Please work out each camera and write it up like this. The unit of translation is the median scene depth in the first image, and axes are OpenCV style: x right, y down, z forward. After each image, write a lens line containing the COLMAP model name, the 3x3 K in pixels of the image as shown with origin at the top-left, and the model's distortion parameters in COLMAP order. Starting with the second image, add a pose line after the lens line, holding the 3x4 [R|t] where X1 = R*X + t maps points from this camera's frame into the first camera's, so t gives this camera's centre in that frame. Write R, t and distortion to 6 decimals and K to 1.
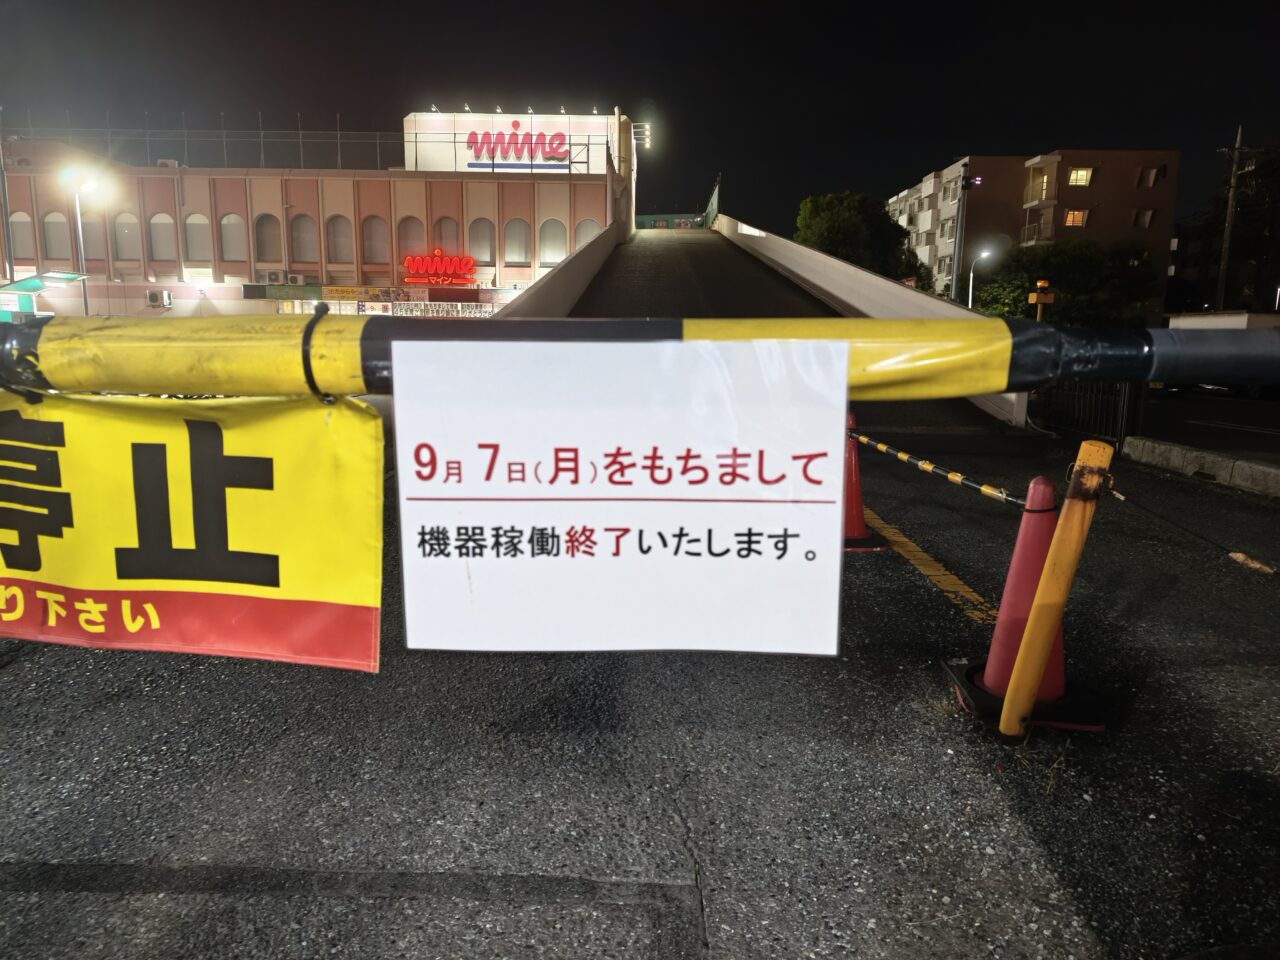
lens RADIAL K [[861.7, 0, 643.0], [0, 861.7, 486.7], [0, 0, 1]] dist [0.014568, -0.022490]
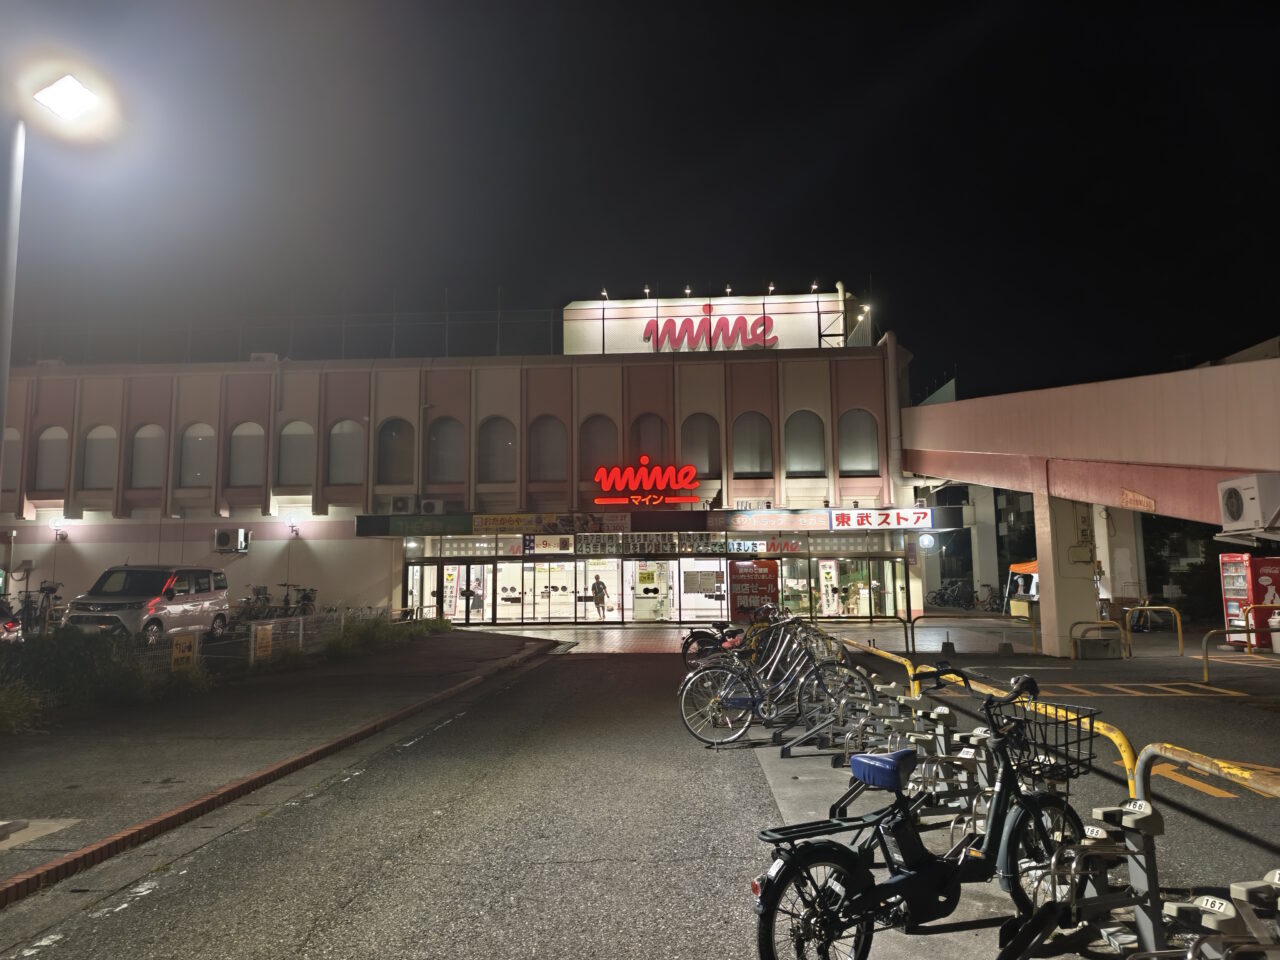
lens RADIAL K [[861.7, 0, 643.3], [0, 861.7, 475.6], [0, 0, 1]] dist [0.014568, -0.022490]
pose [[0.998310, -0.033323, -0.047607, -0.201924], [0.018059, 0.956588, -0.290883, -0.062655], [0.055233, 0.289531, 0.955574, 0.352299]]
